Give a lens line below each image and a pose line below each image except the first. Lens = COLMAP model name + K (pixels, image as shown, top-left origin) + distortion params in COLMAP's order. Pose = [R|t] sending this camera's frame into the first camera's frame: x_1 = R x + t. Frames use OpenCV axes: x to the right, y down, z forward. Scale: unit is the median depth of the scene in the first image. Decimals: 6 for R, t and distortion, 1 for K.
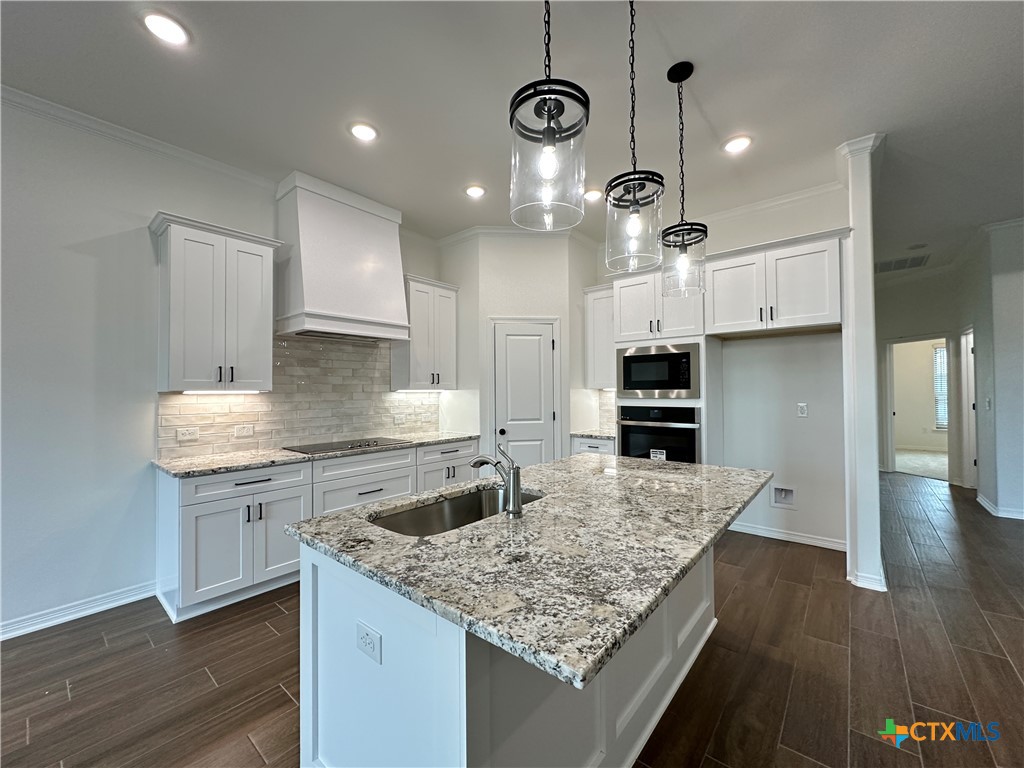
lens RADIAL K [[408.4, 0, 510.5], [0, 408.4, 384.1], [0, 0, 1]] dist [-0.002716, 0.000355]
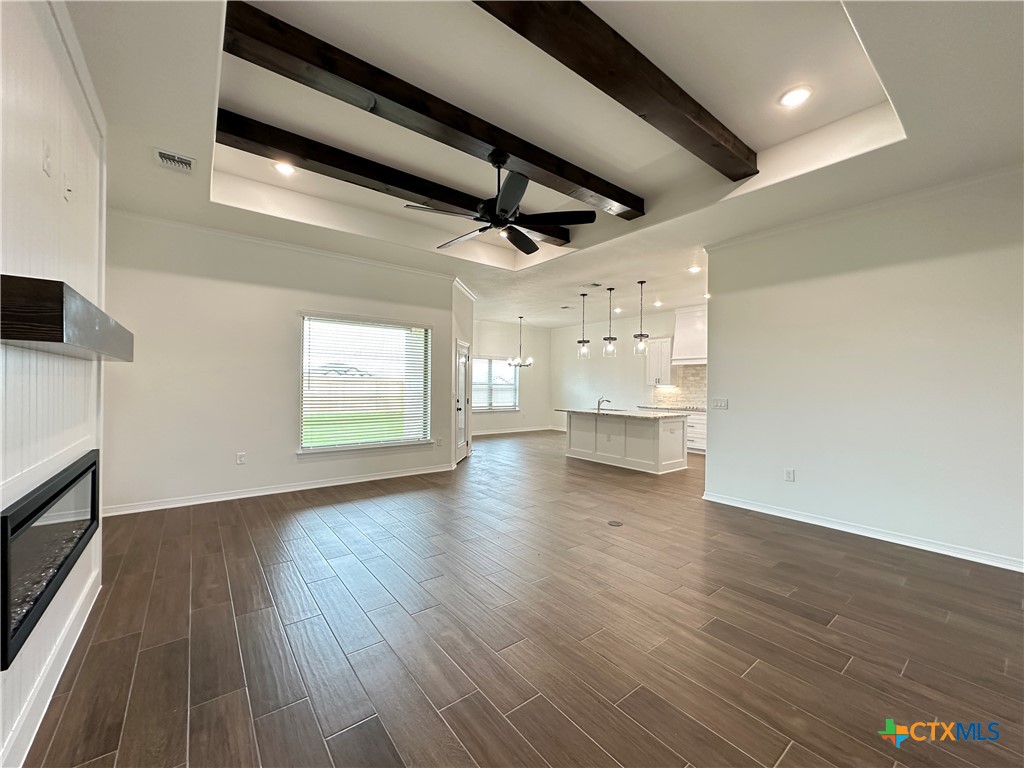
lens RADIAL K [[408.4, 0, 510.5], [0, 408.4, 384.1], [0, 0, 1]] dist [-0.002716, 0.000355]
pose [[-0.210149, 0.005556, -0.977654, 2.131737], [0.004934, 0.999977, 0.004623, -0.013741], [0.977657, -0.003853, -0.210171, 0.399535]]
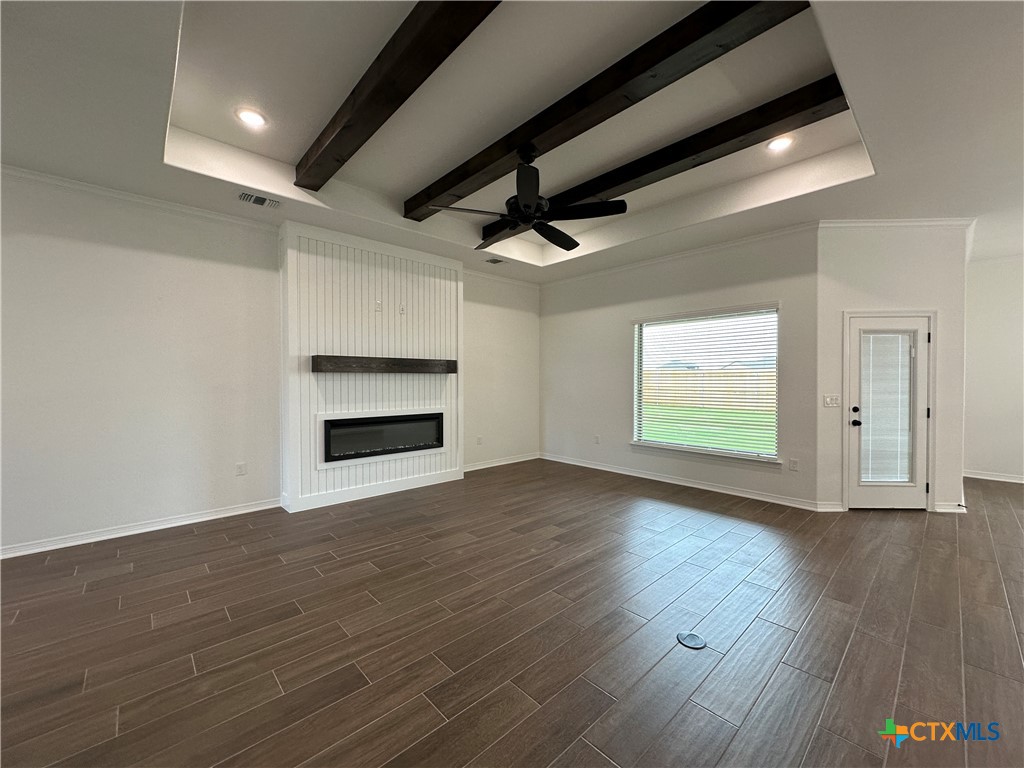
lens RADIAL K [[408.4, 0, 510.5], [0, 408.4, 384.1], [0, 0, 1]] dist [-0.002716, 0.000355]
pose [[-0.991800, 0.008192, 0.127535, 1.190021], [0.007504, 0.999955, -0.005874, -0.004177], [-0.127577, -0.004869, -0.991817, 1.062517]]
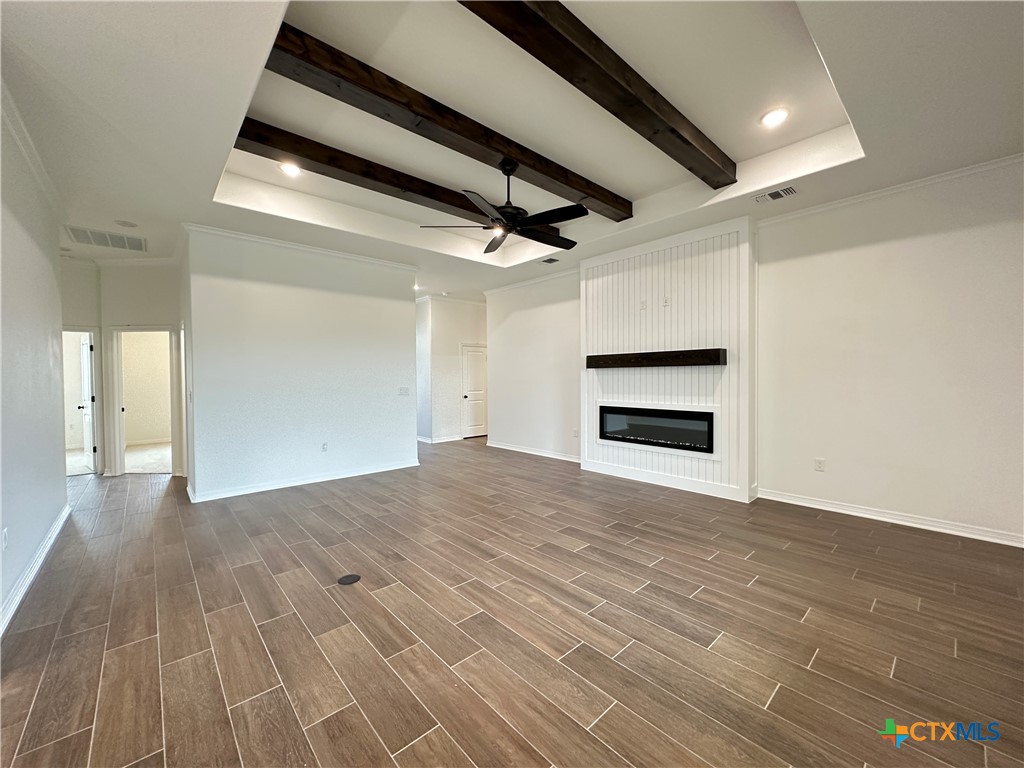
lens RADIAL K [[408.4, 0, 510.5], [0, 408.4, 384.1], [0, 0, 1]] dist [-0.002716, 0.000355]
pose [[0.138268, -0.011061, 0.990333, 0.309083], [-0.009647, 0.999875, 0.012514, -0.006154], [-0.990348, -0.011284, 0.138144, 0.046263]]
